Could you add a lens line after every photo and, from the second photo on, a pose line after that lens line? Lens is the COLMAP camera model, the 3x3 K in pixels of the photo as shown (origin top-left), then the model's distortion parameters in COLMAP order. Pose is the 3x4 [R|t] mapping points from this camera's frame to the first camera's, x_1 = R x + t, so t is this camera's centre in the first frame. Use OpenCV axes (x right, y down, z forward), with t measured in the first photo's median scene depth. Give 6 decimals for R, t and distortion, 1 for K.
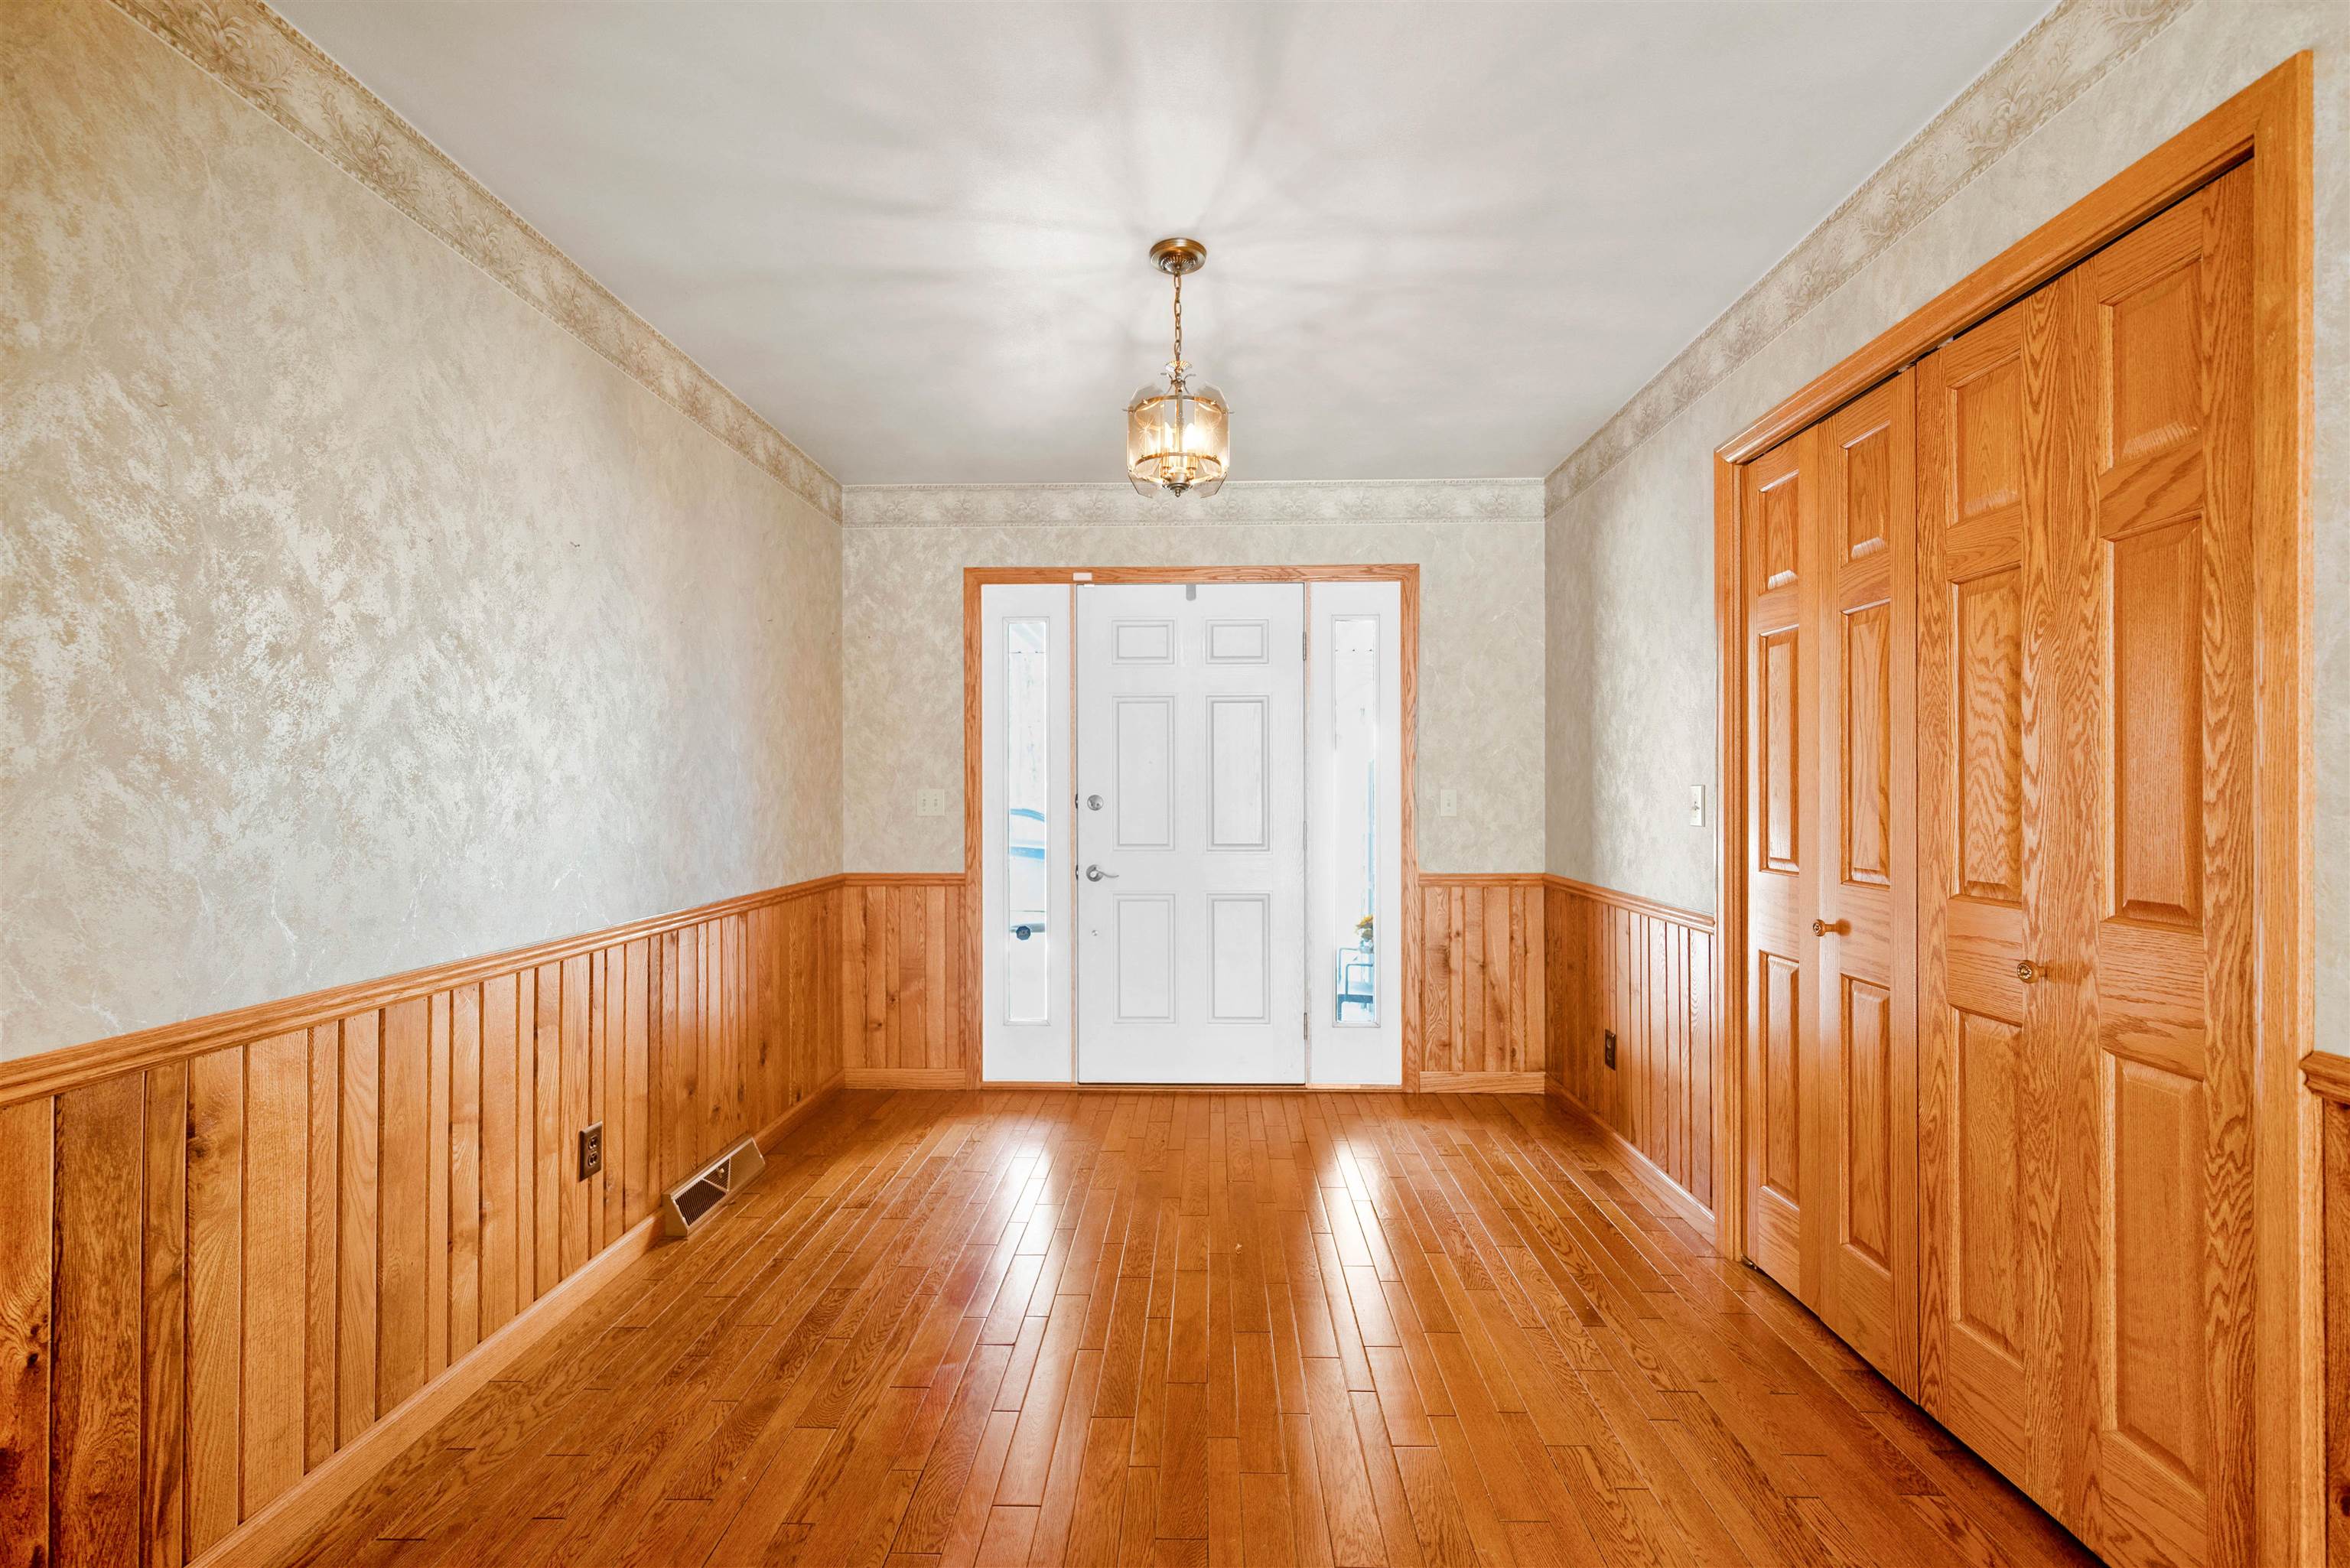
lens RADIAL K [[984.8, 0, 1175.0], [0, 984.8, 784.0], [0, 0, 1]] dist [0.000821, 0.000005]
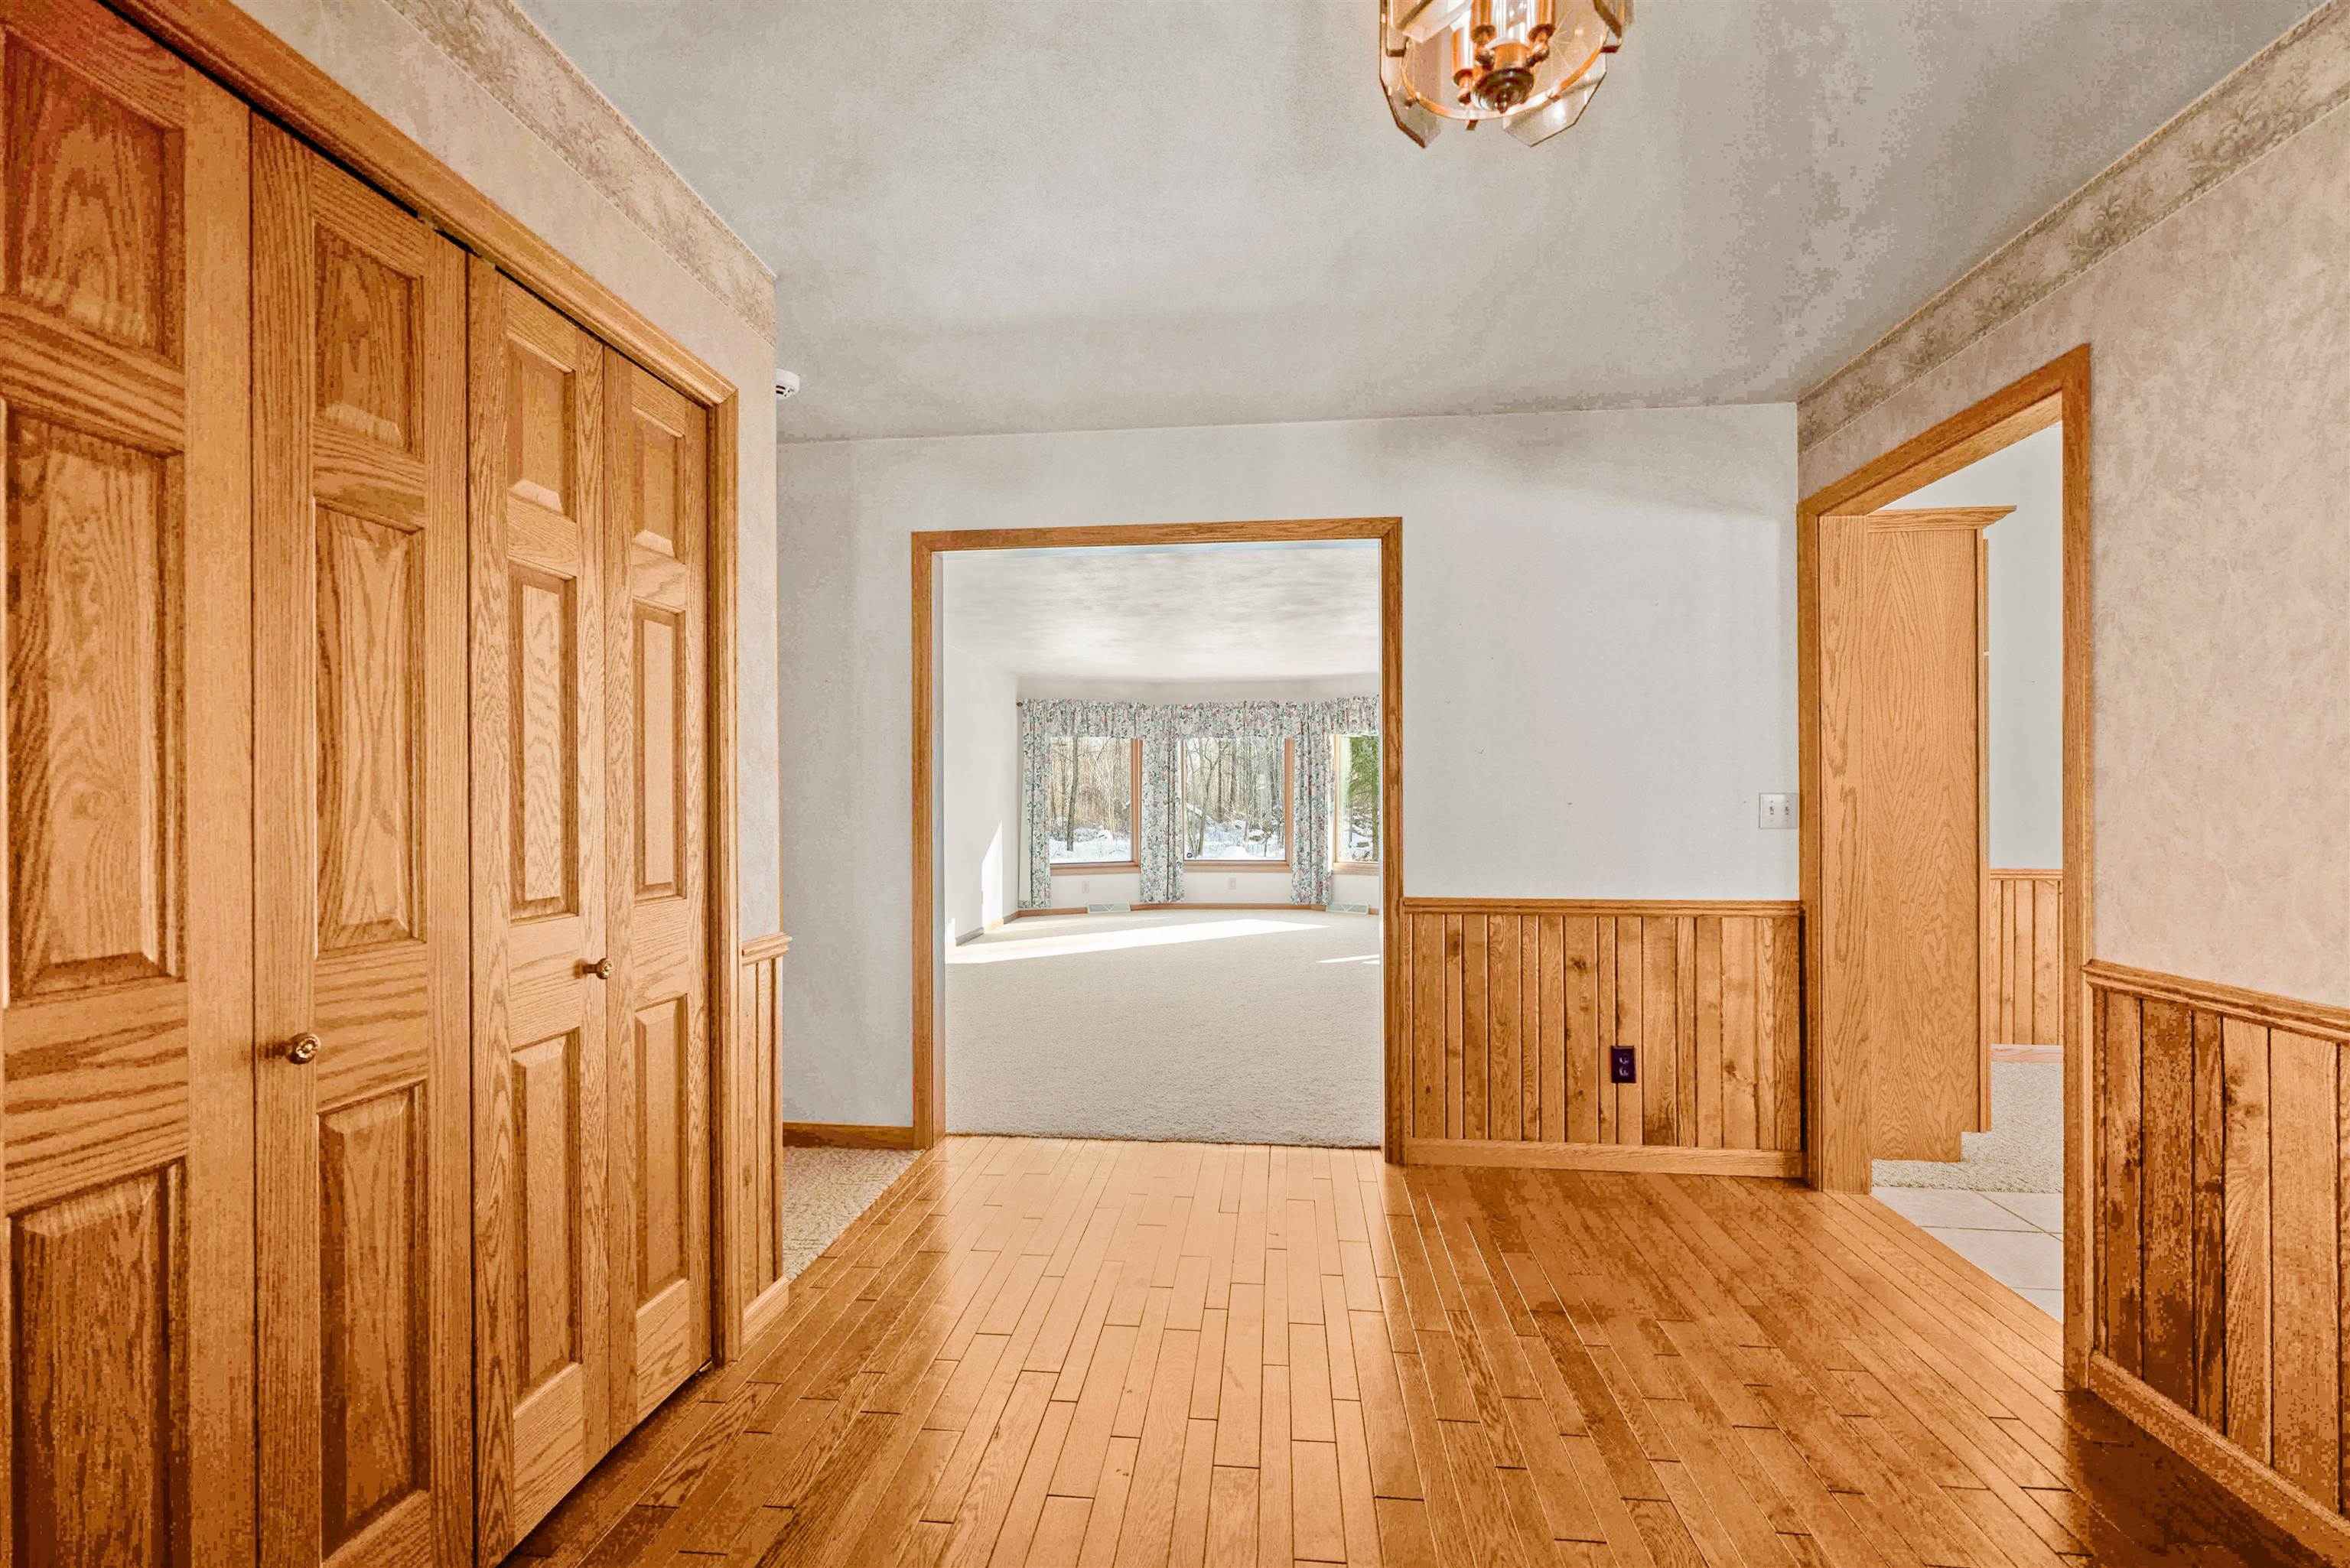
lens RADIAL K [[1012.8, 0, 1182.4], [0, 1012.8, 800.8], [0, 0, 1]] dist [0.000278, -0.000050]
pose [[-0.997928, 0.004749, 0.064170, 0.166000], [0.004424, 0.999977, -0.005210, 0.015491], [-0.064194, -0.004916, -0.997925, 2.092429]]
